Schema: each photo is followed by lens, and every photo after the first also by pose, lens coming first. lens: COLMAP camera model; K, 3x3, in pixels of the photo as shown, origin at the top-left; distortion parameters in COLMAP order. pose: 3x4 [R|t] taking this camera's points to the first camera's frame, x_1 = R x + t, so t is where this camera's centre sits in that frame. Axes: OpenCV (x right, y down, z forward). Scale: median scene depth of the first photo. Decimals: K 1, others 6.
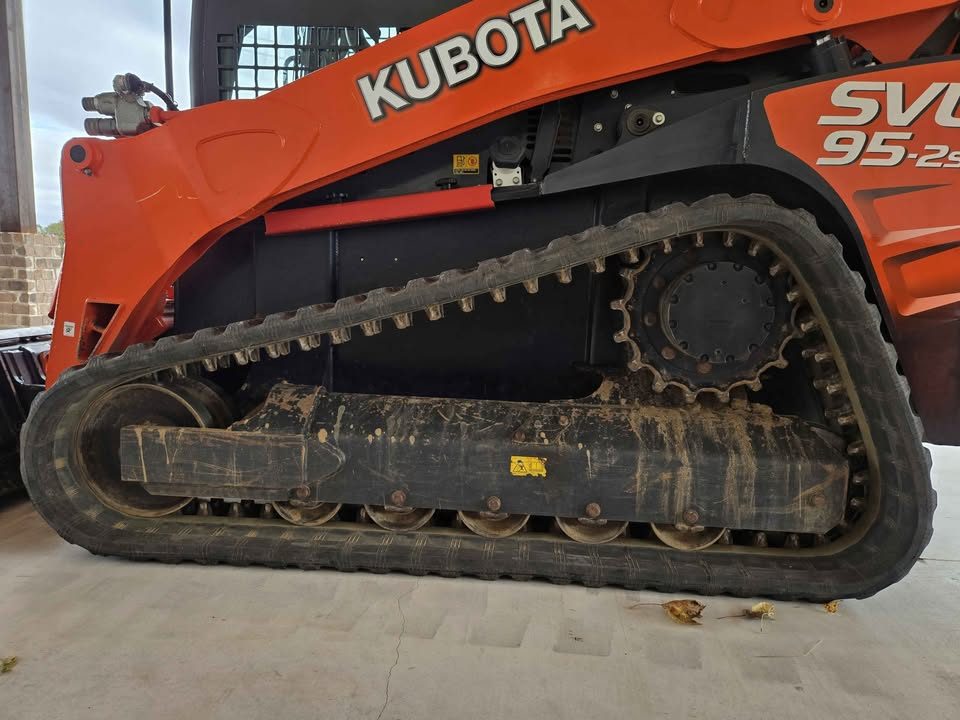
lens RADIAL K [[631.0, 0, 471.8], [0, 631.0, 366.2], [0, 0, 1]] dist [0.069312, -0.059567]
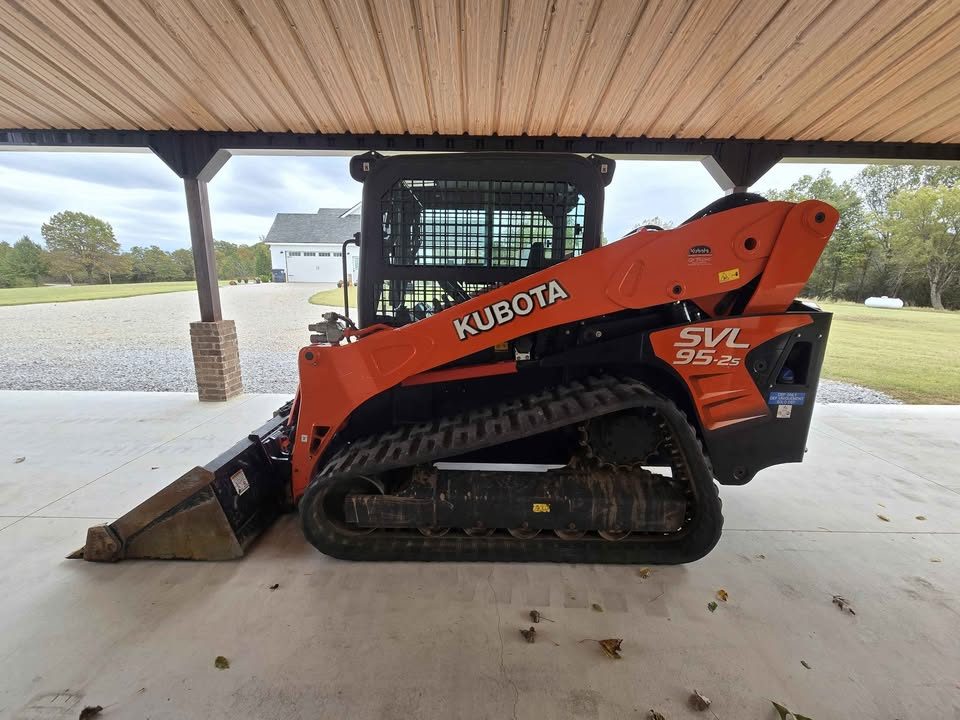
lens RADIAL K [[382.6, 0, 467.8], [0, 382.6, 361.2], [0, 0, 1]] dist [-0.004578, -0.000232]
pose [[0.997748, -0.028988, 0.060489, -0.215154], [0.024703, 0.997211, 0.070422, -0.418315], [-0.062362, -0.068769, 0.995682, -0.216352]]
